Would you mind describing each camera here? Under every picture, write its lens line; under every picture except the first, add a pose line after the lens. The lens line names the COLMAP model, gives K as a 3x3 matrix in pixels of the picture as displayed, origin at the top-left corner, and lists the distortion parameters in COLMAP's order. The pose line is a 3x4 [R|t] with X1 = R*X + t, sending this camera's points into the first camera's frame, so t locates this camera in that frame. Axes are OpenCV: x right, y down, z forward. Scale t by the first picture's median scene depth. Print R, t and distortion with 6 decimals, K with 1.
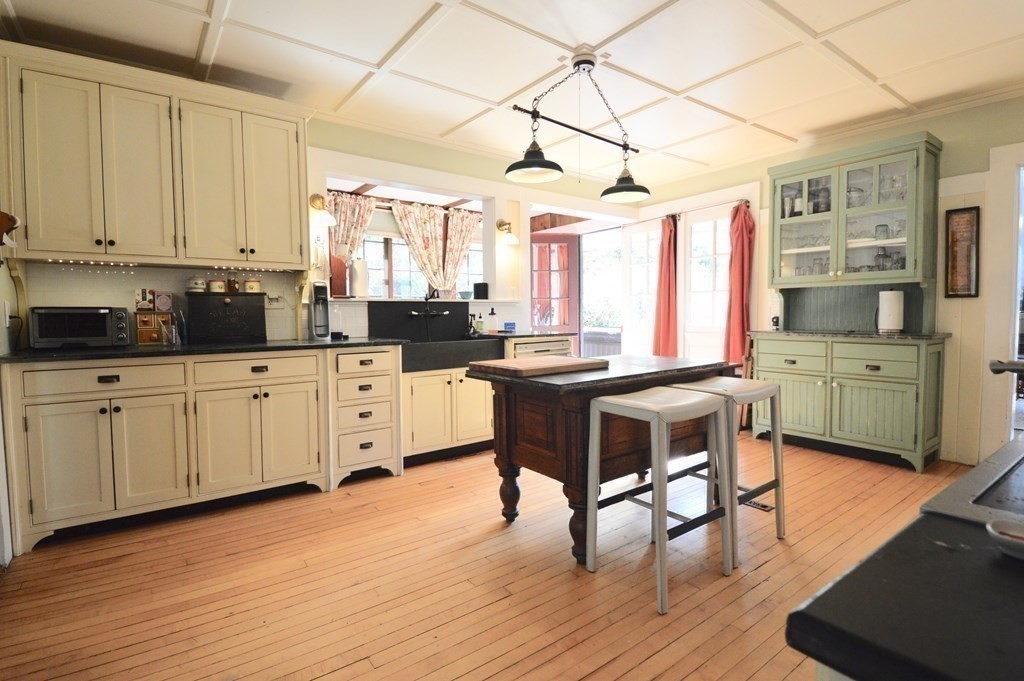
lens RADIAL K [[486.5, 0, 509.4], [0, 486.5, 339.3], [0, 0, 1]] dist [0.004865, 0.000365]
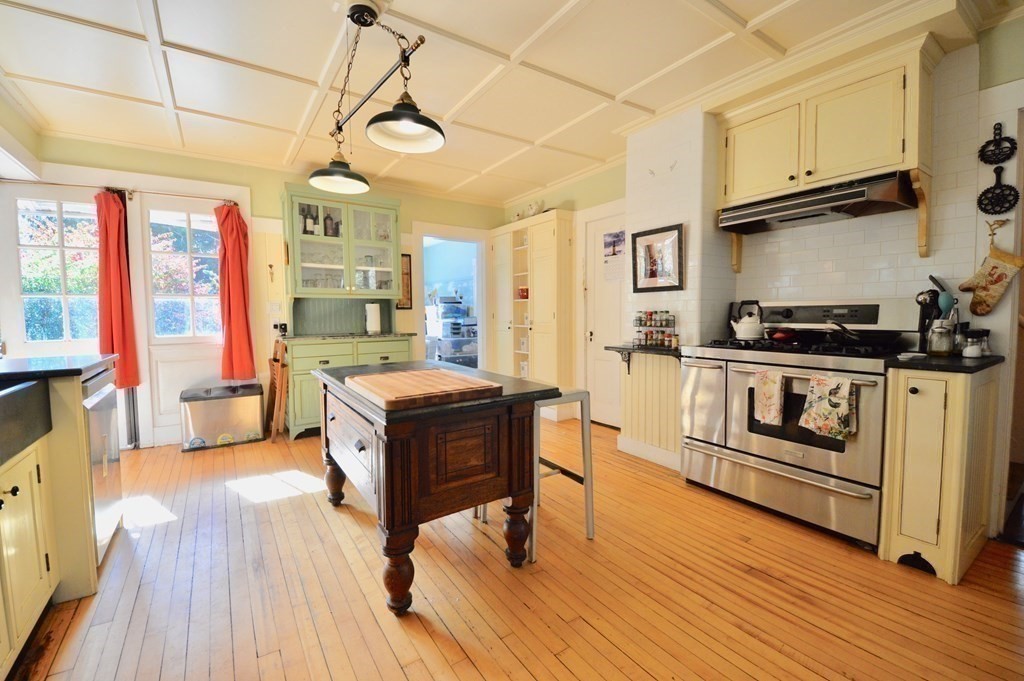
lens RADIAL K [[412.0, 0, 515.5], [0, 412.0, 337.1], [0, 0, 1]] dist [0.001696, 0.000054]
pose [[0.047540, -0.046935, 0.997766, -0.379905], [0.061700, 0.997126, 0.043965, -0.028877], [-0.996962, 0.059472, 0.050299, 0.517706]]
